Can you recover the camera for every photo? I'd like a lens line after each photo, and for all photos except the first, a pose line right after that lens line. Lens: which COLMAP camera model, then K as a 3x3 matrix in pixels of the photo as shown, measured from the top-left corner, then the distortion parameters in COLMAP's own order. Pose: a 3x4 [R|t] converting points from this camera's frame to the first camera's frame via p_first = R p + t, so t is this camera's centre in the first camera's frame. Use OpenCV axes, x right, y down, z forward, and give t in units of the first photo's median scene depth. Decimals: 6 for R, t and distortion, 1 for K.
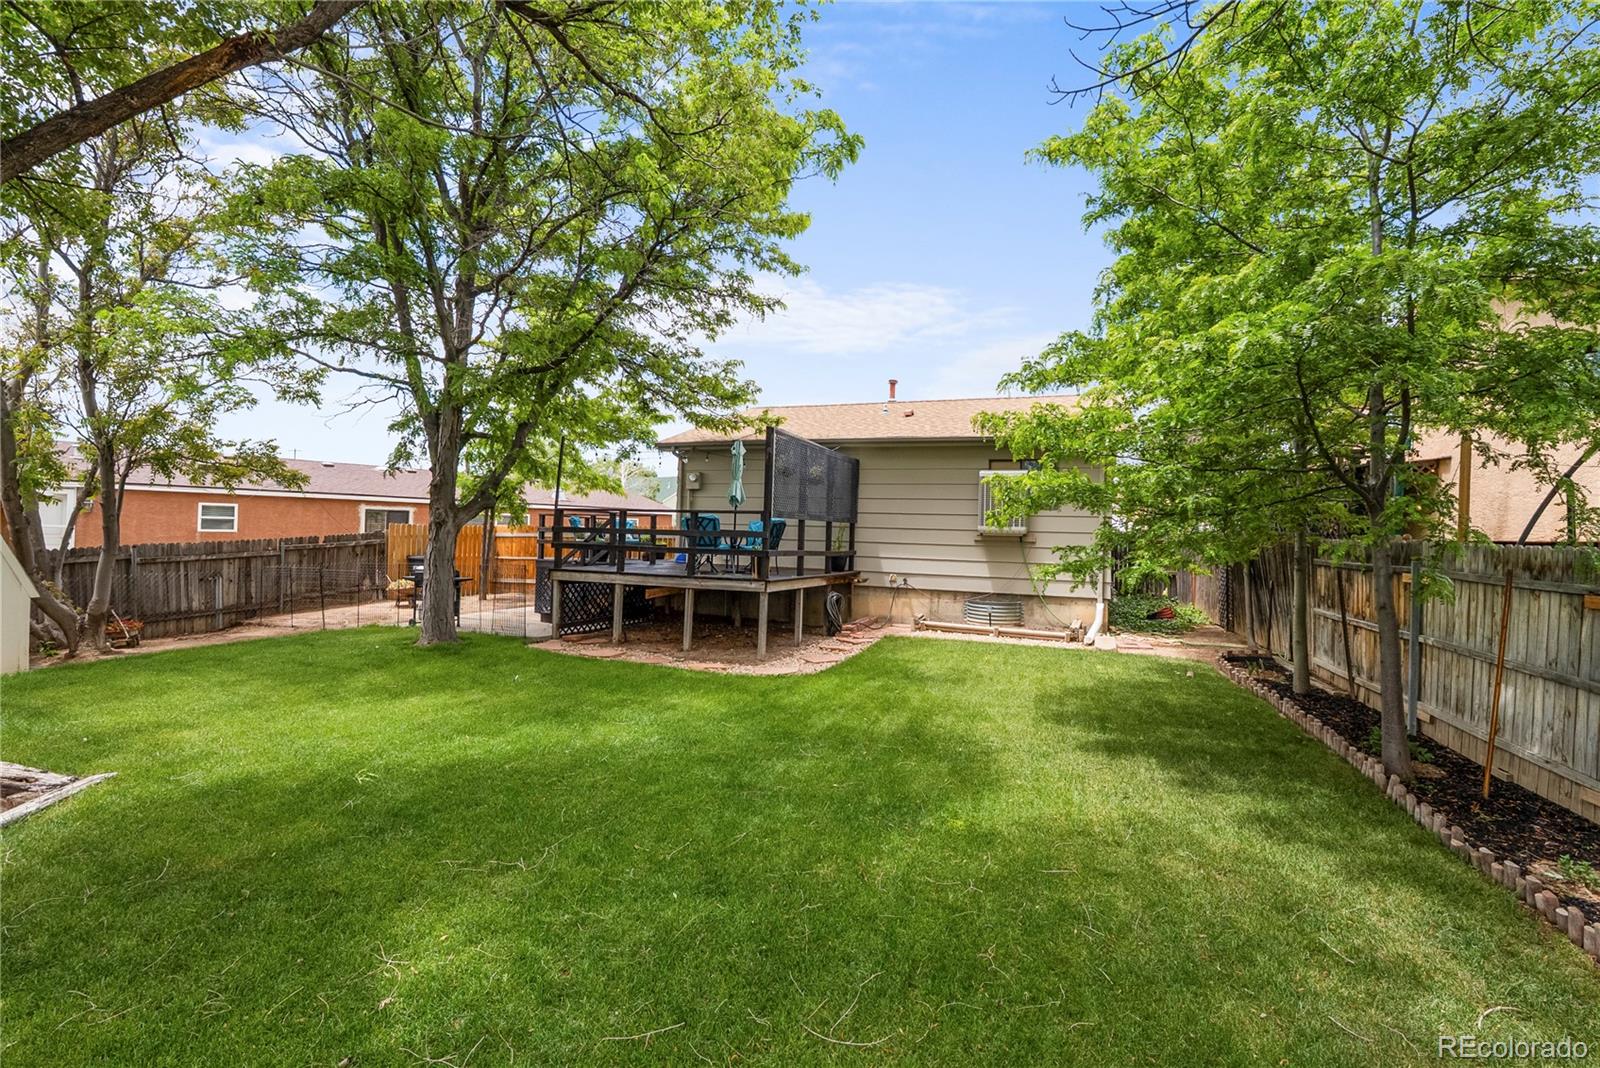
lens RADIAL K [[717.7, 0, 795.0], [0, 717.7, 517.9], [0, 0, 1]] dist [-0.001615, -0.000041]
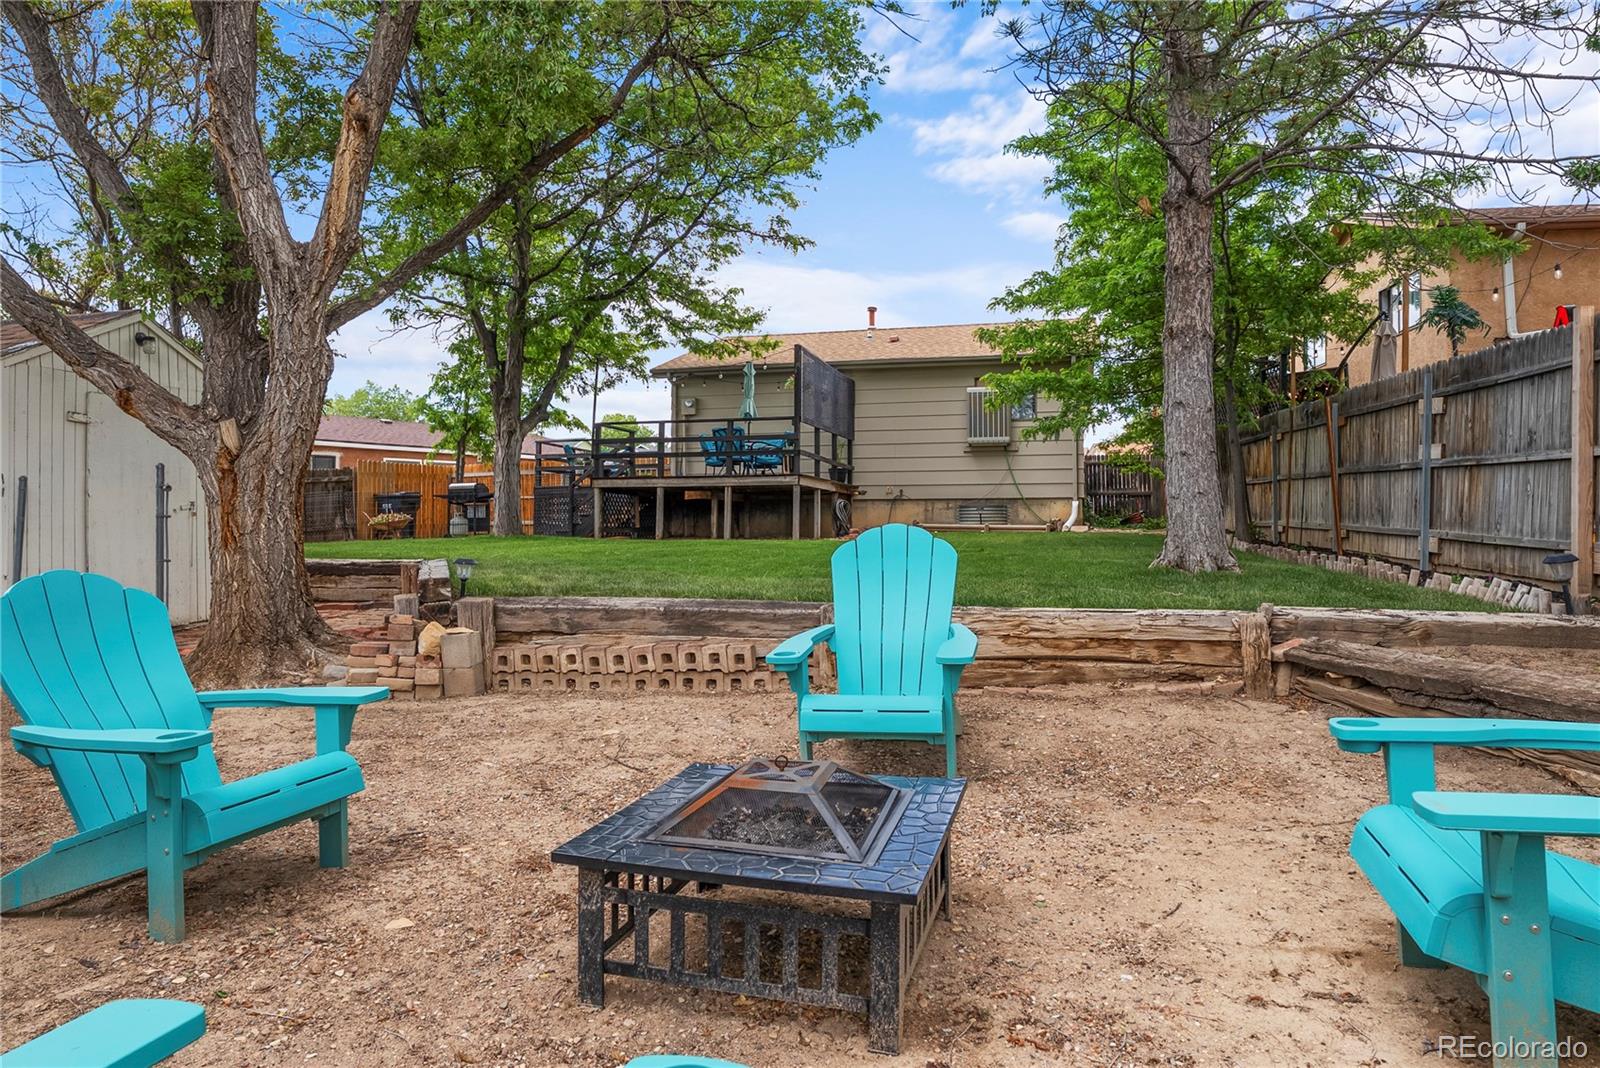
lens RADIAL K [[992.8, 0, 794.3], [0, 992.8, 501.6], [0, 0, 1]] dist [-0.001600, -0.000304]
pose [[0.993754, -0.024849, 0.108790, -0.170137], [0.024816, 0.999691, 0.001658, 0.096500], [-0.108798, 0.001053, 0.994063, -0.472186]]
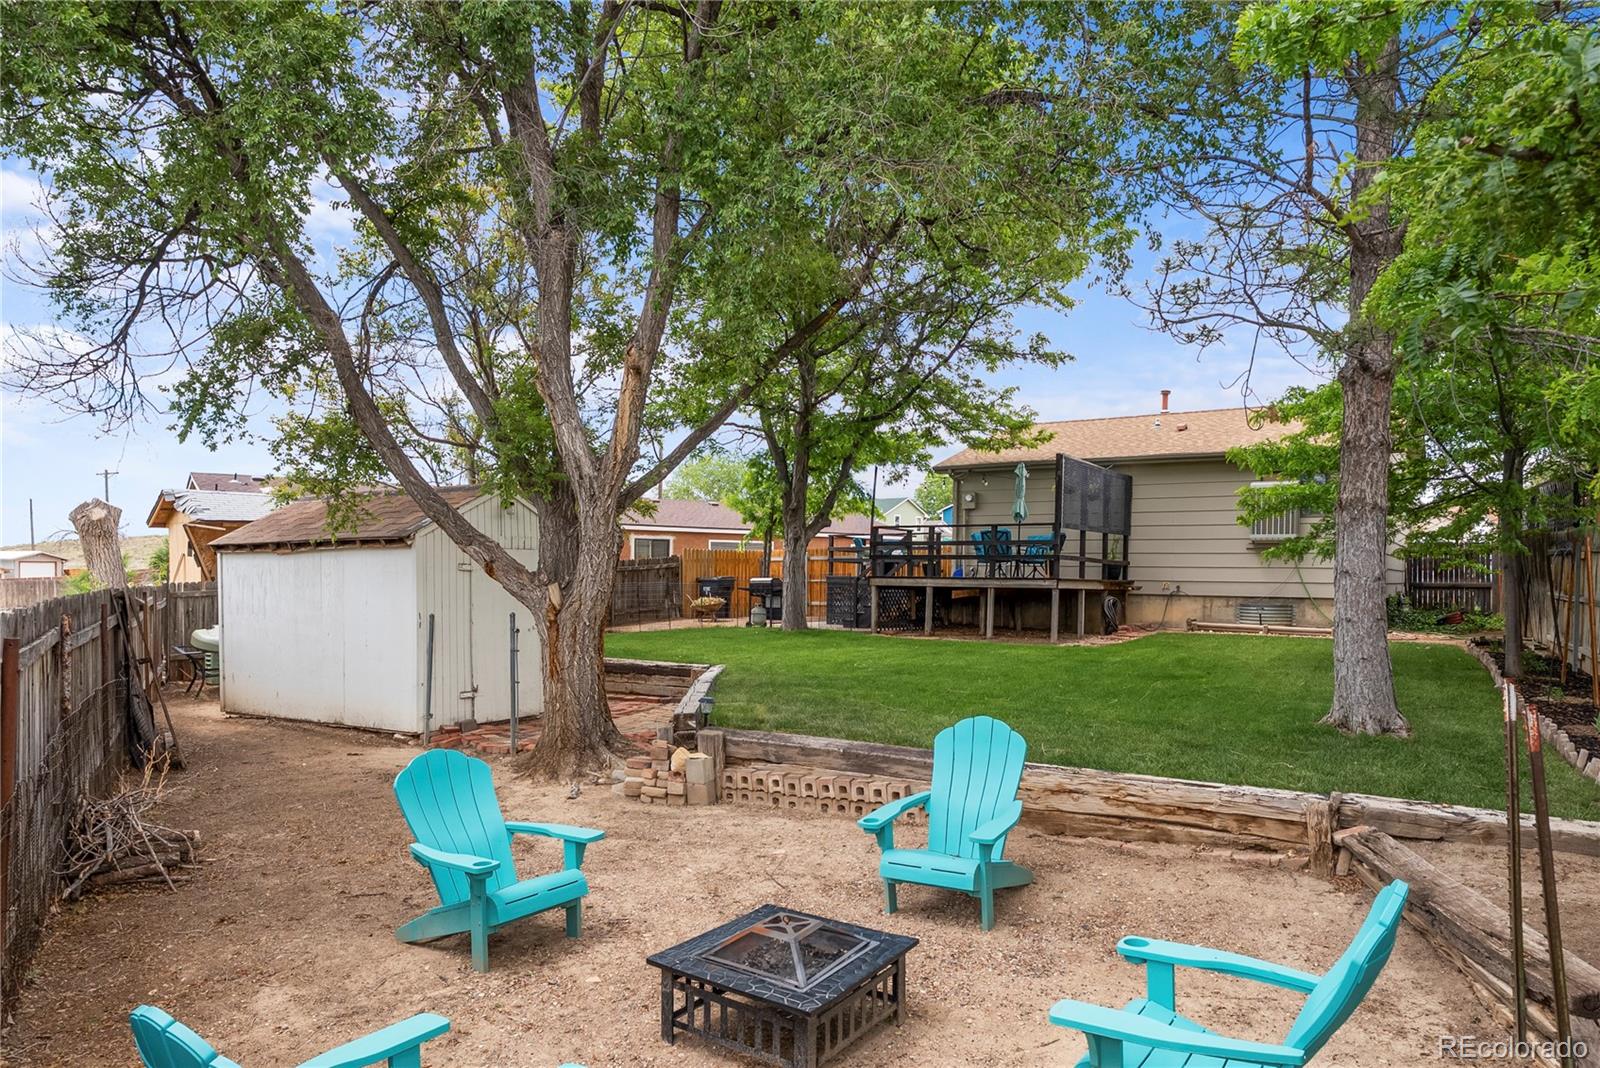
lens RADIAL K [[1002.0, 0, 797.5], [0, 1002.0, 601.0], [0, 0, 1]] dist [-0.004157, 0.000973]
pose [[0.976275, -0.009577, -0.216324, -0.078864], [0.019552, 0.998840, 0.044016, 0.030369], [0.215652, -0.047201, 0.975329, -0.591094]]
